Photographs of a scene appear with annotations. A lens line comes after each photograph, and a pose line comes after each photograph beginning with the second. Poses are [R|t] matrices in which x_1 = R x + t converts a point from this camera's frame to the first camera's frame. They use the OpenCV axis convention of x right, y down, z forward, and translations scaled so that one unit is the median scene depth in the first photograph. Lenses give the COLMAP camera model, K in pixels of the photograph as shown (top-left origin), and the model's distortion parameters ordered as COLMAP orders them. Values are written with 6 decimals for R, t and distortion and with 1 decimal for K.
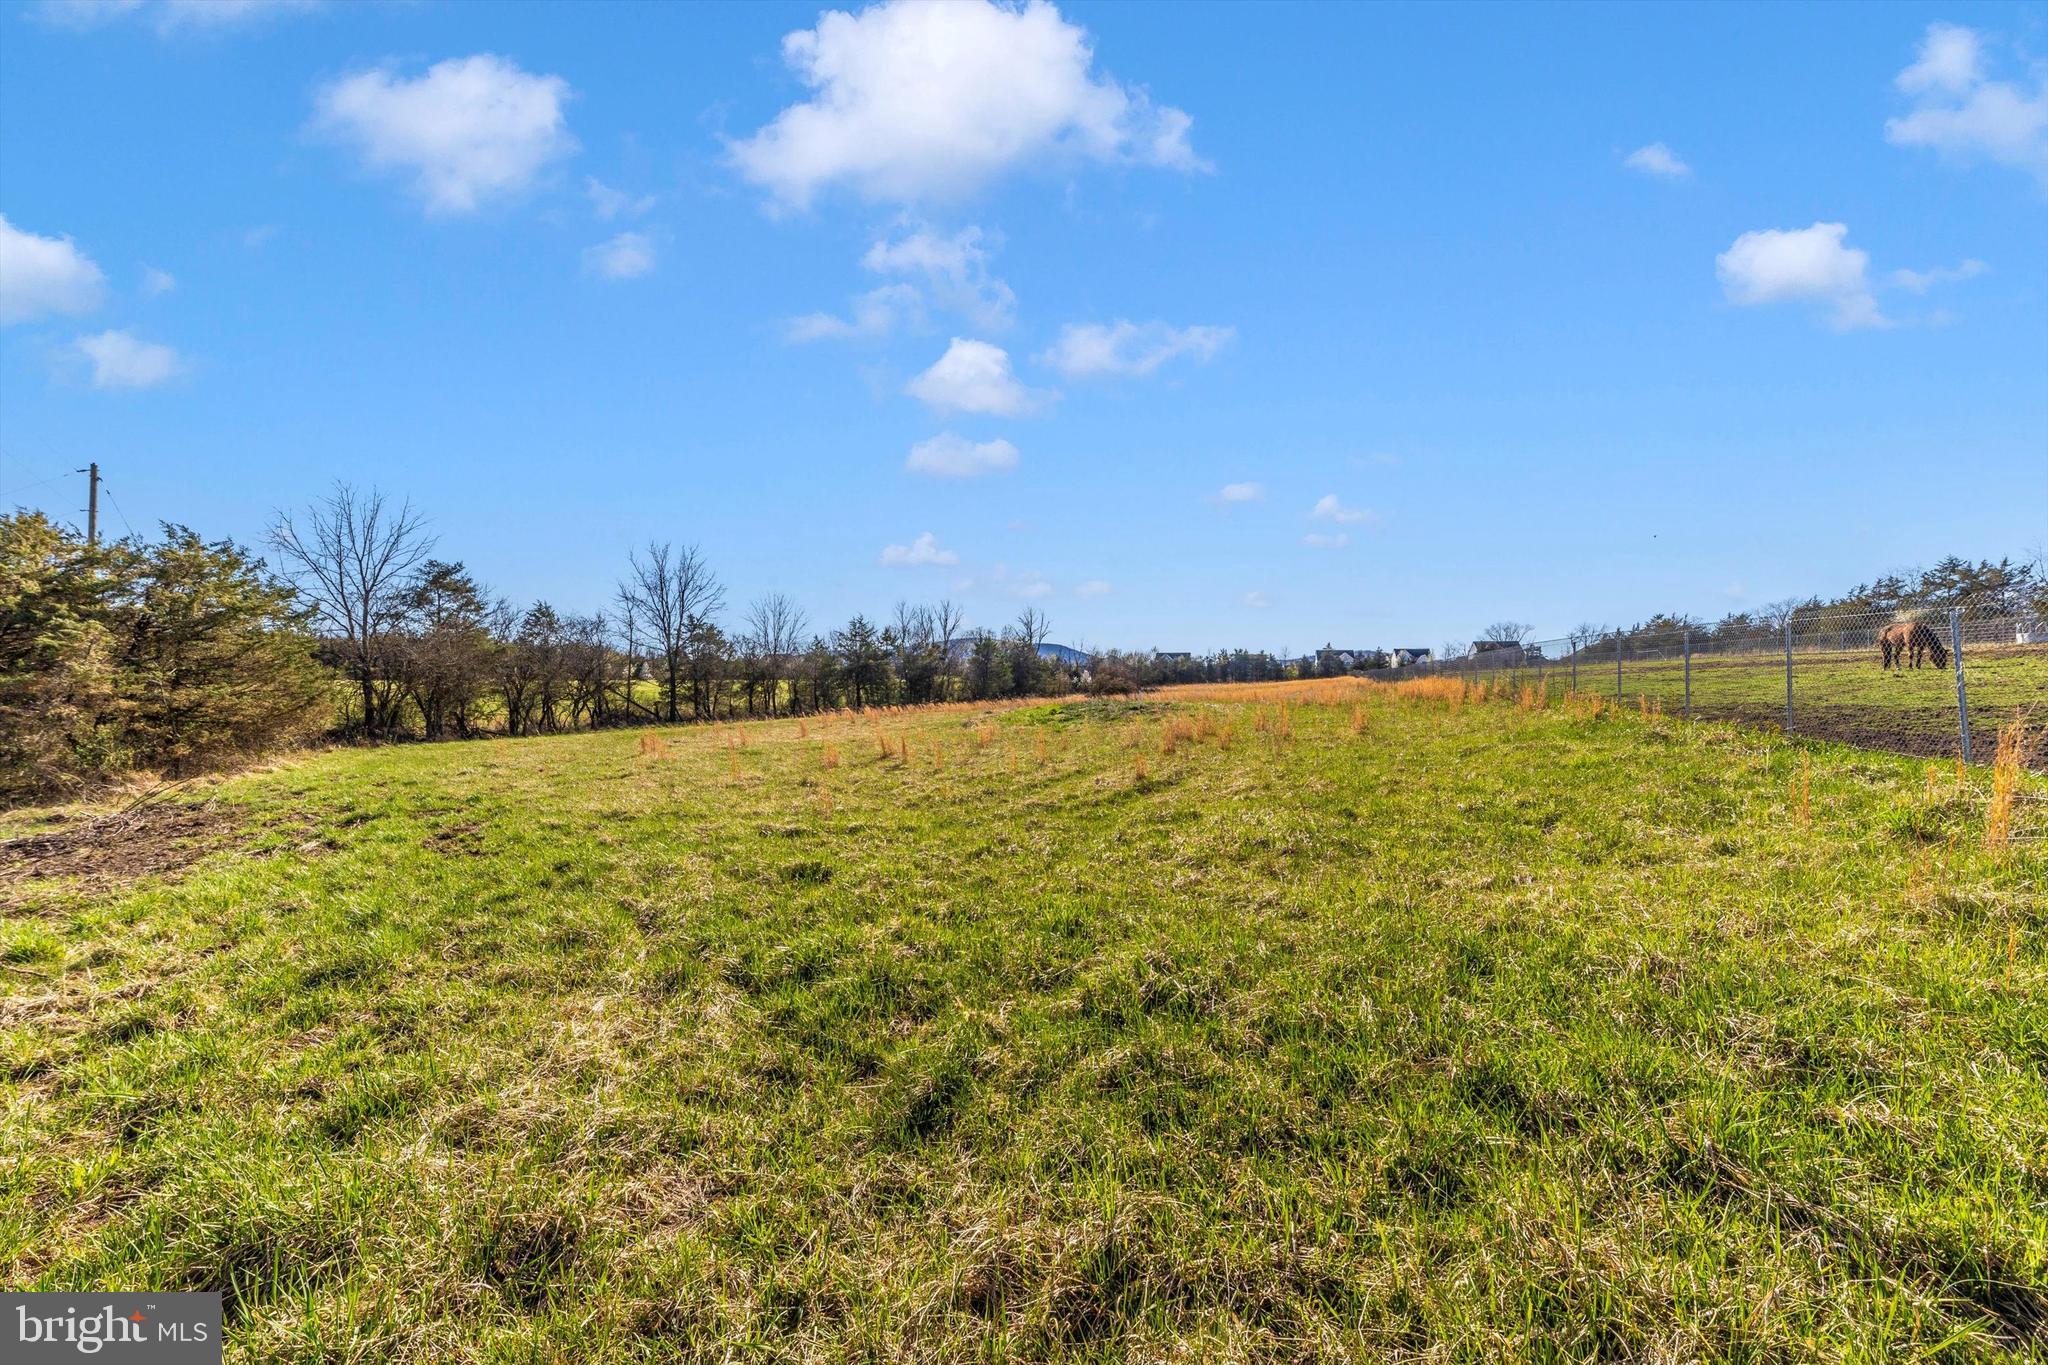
lens RADIAL K [[703.6, 0, 1015.0], [0, 703.6, 694.0], [0, 0, 1]] dist [0.000635, -0.000032]
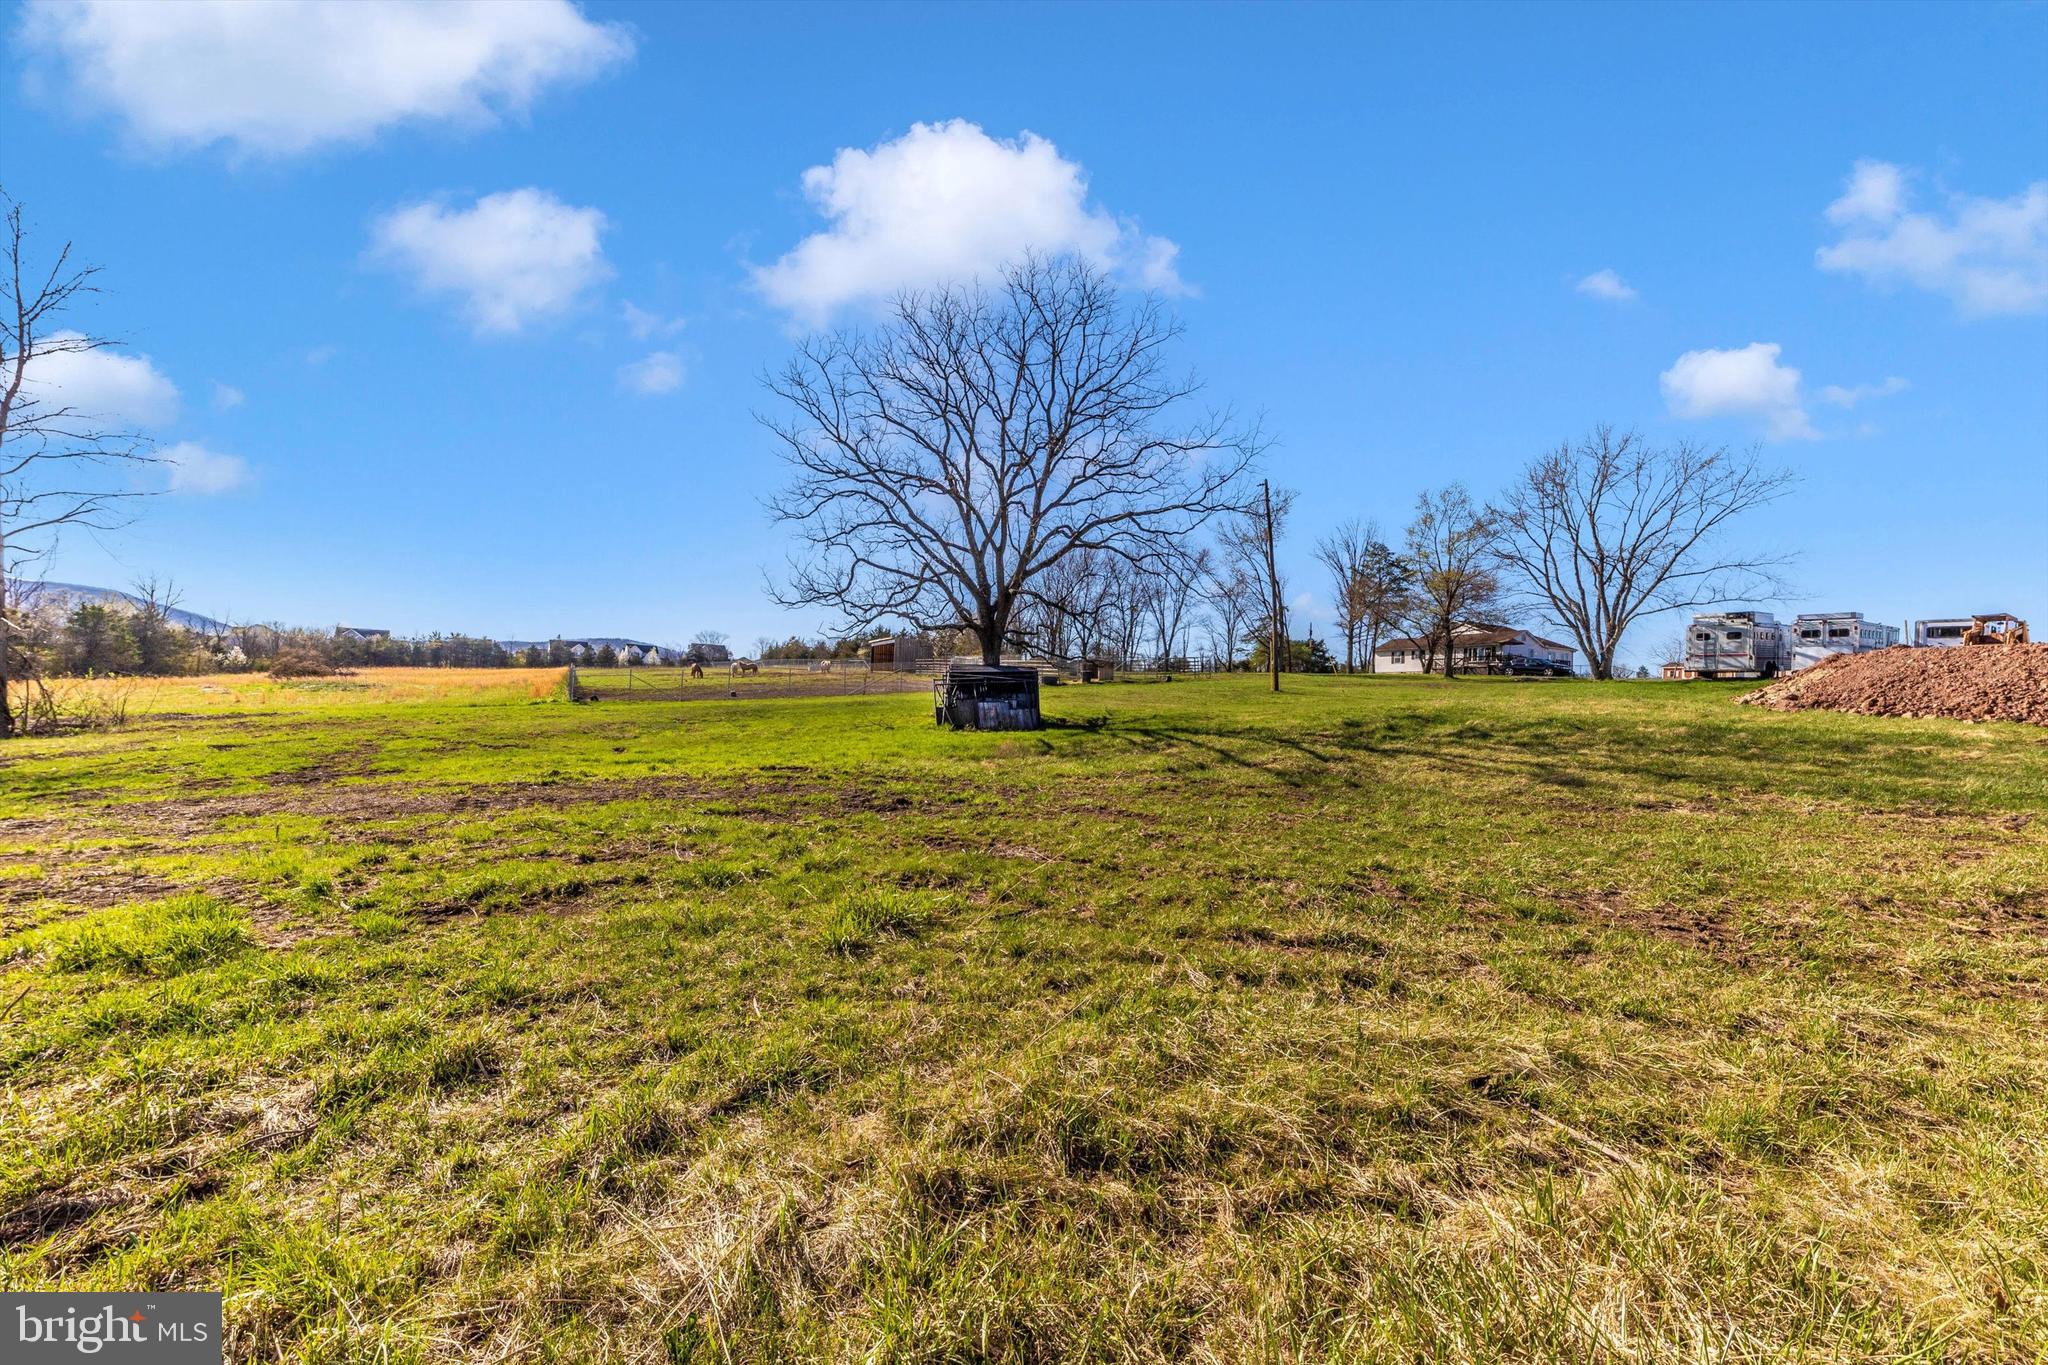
lens RADIAL K [[703.6, 0, 1015.0], [0, 703.6, 694.0], [0, 0, 1]] dist [0.000635, -0.000032]
pose [[0.544725, 0.014461, 0.838490, -0.065104], [-0.025866, 0.999665, -0.000437, -0.000248], [-0.838216, -0.021450, 0.544917, -0.144582]]
